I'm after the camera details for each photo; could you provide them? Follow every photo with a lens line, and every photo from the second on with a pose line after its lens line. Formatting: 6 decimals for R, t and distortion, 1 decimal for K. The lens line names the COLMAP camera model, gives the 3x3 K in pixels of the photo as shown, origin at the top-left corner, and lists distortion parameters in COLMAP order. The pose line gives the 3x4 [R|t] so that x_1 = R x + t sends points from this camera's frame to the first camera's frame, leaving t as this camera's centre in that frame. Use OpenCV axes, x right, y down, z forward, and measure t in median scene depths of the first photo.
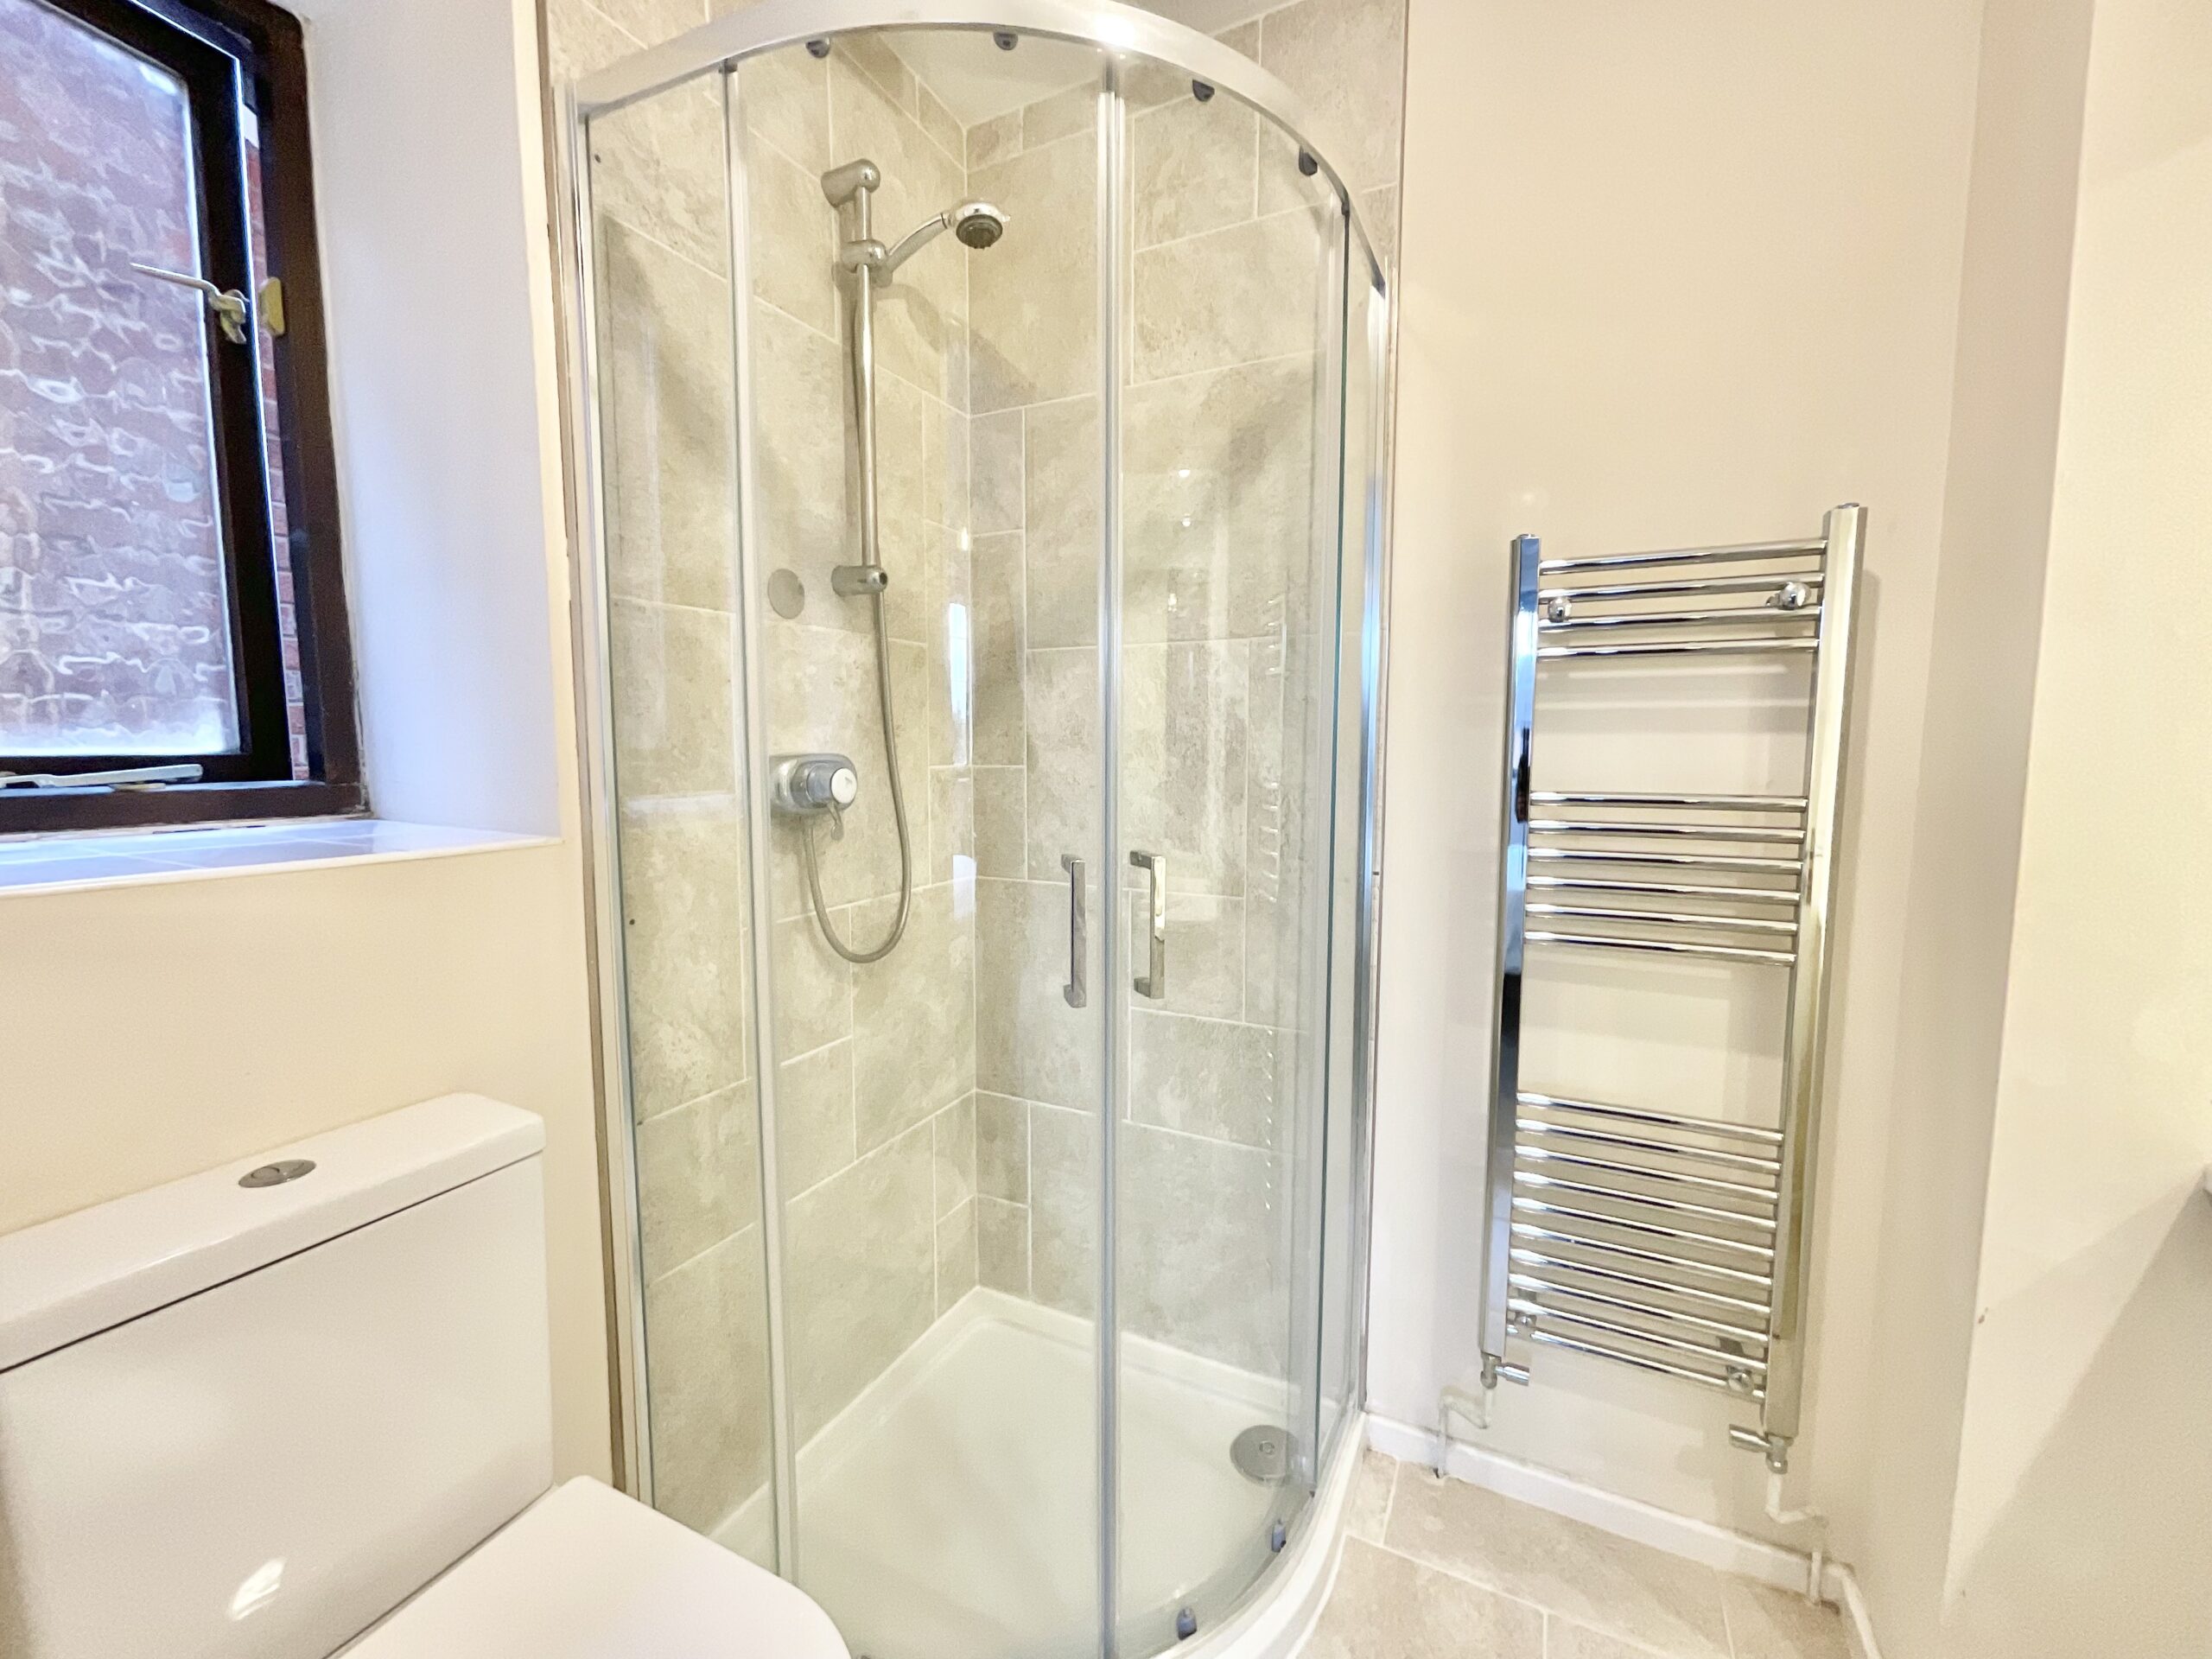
lens RADIAL K [[896.9, 0, 1106.6], [0, 896.9, 827.0], [0, 0, 1]] dist [0.000681, -0.000711]
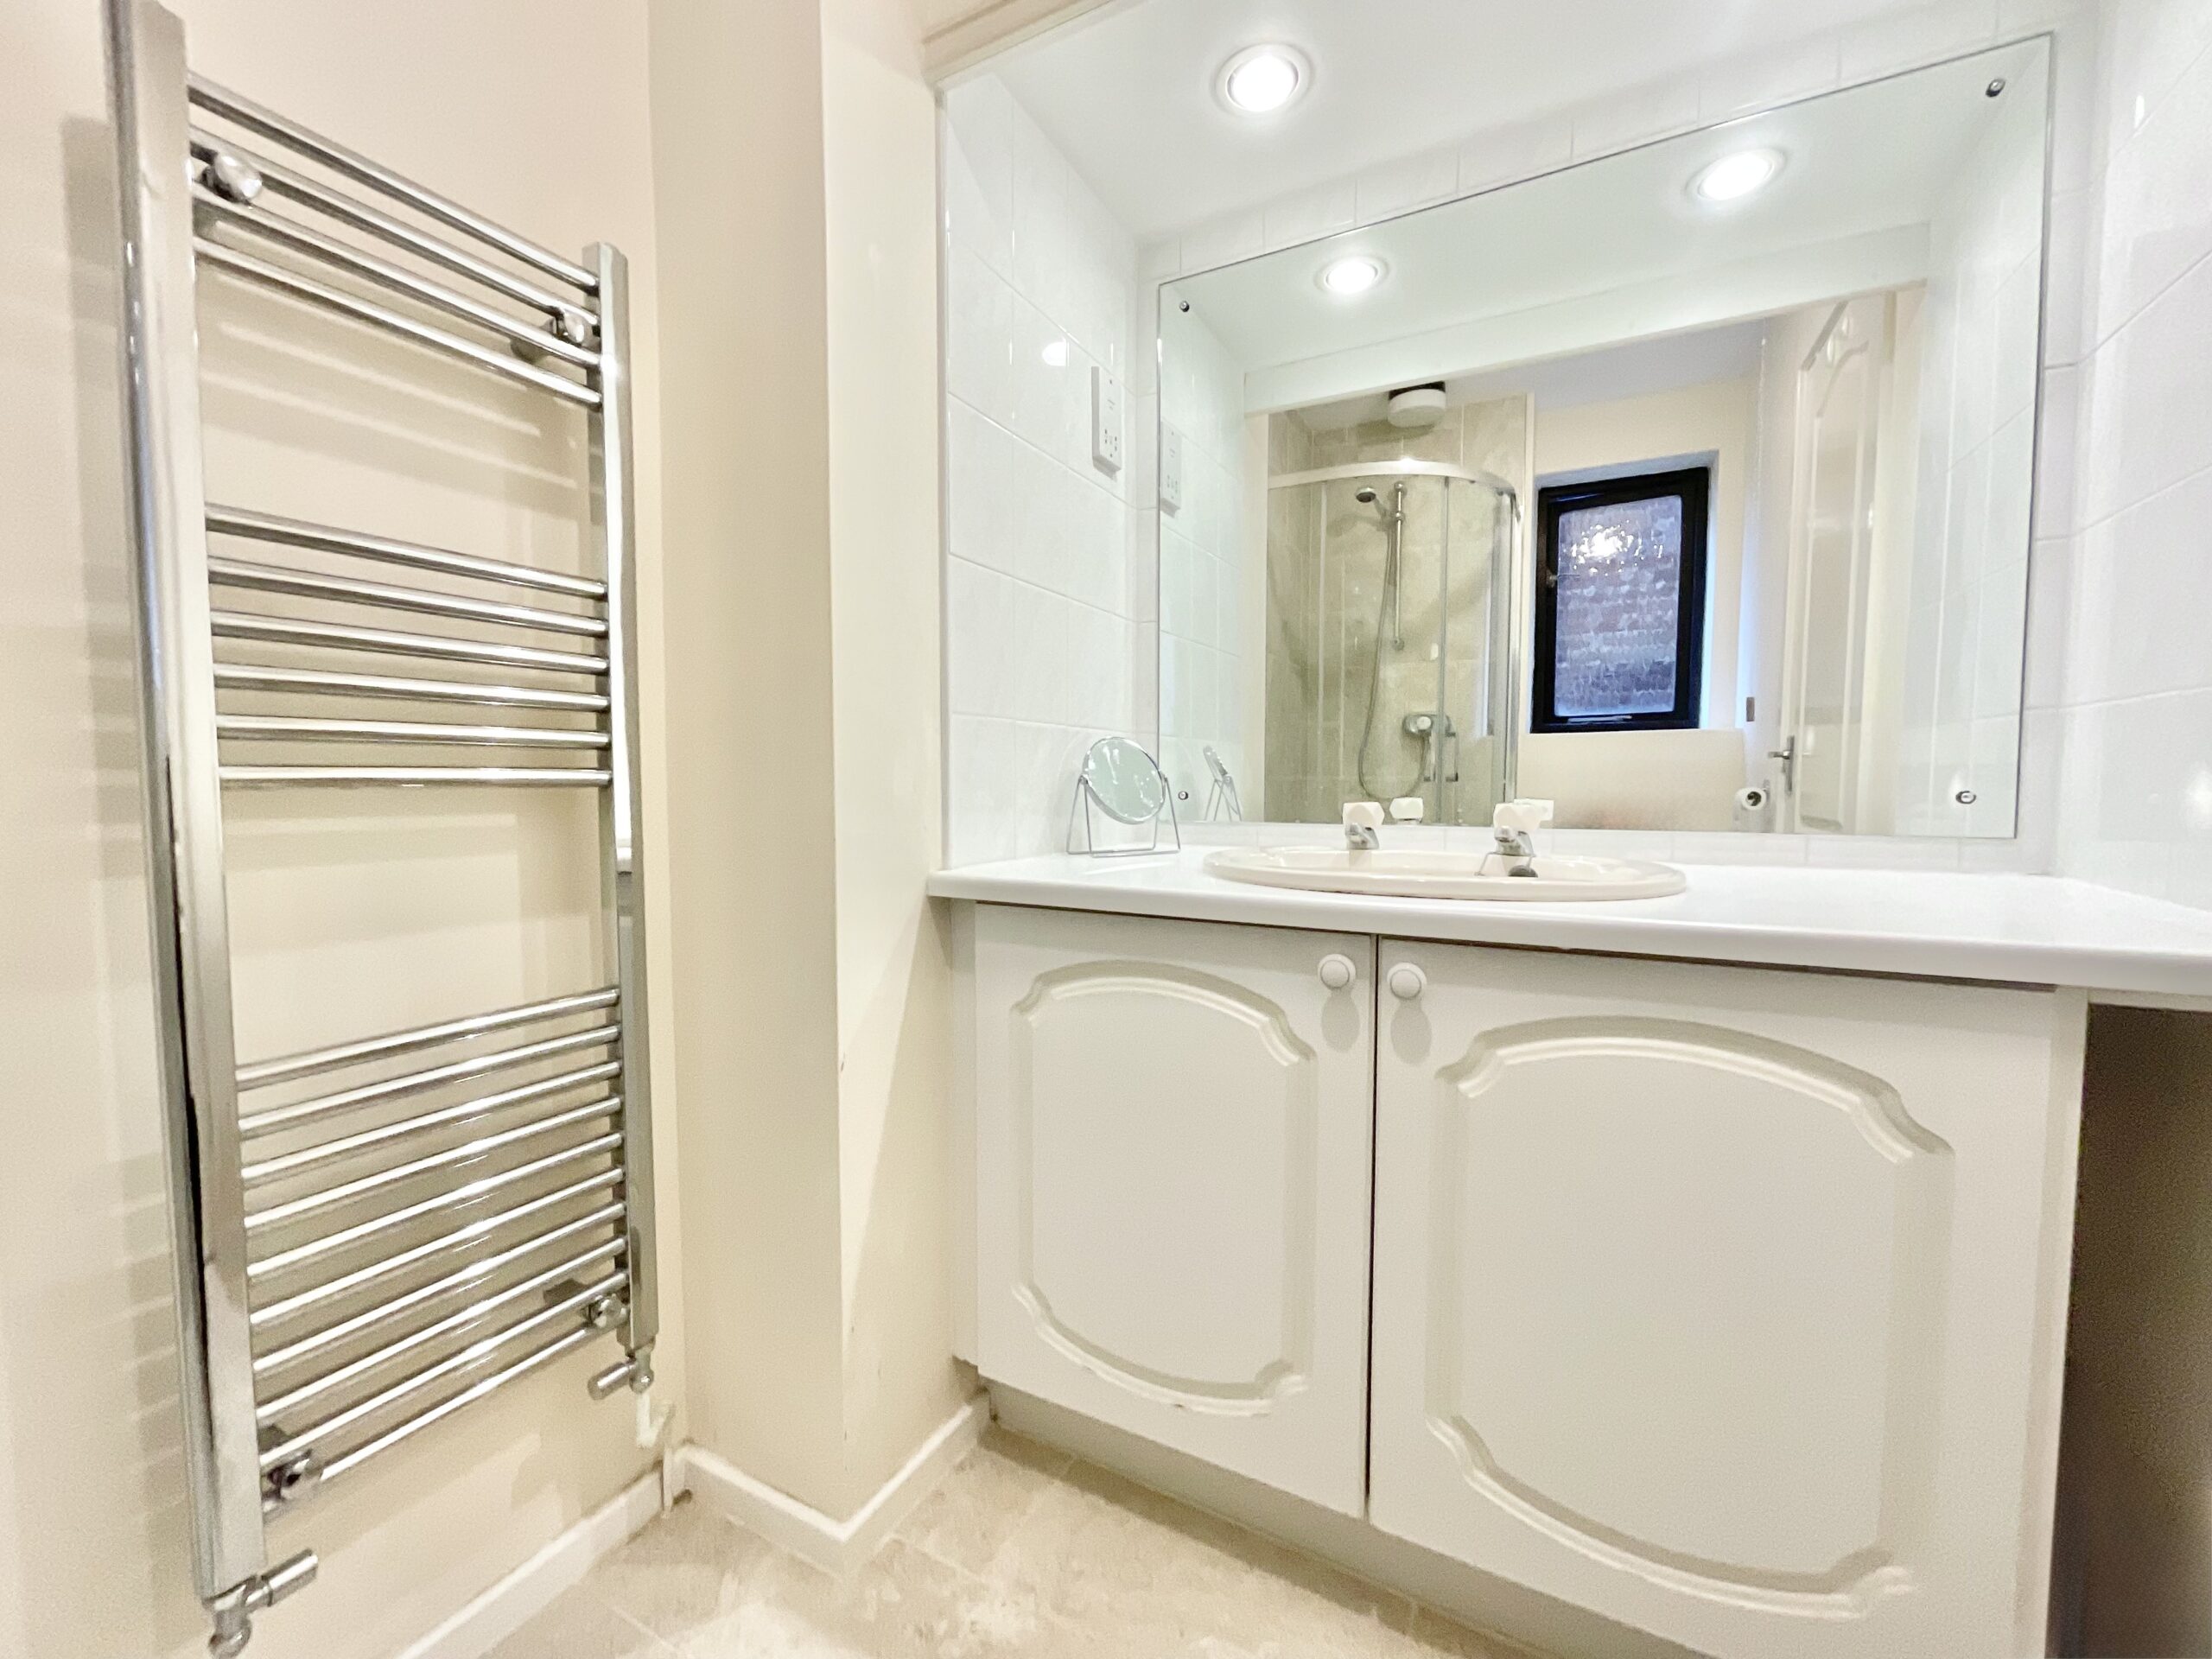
lens RADIAL K [[896.9, 0, 1106.6], [0, 896.9, 827.0], [0, 0, 1]] dist [0.000681, -0.000711]
pose [[0.034976, -0.052969, 0.997983, -0.058539], [0.092770, 0.994455, 0.049530, 0.183219], [-0.995073, 0.090850, 0.039696, 0.471287]]
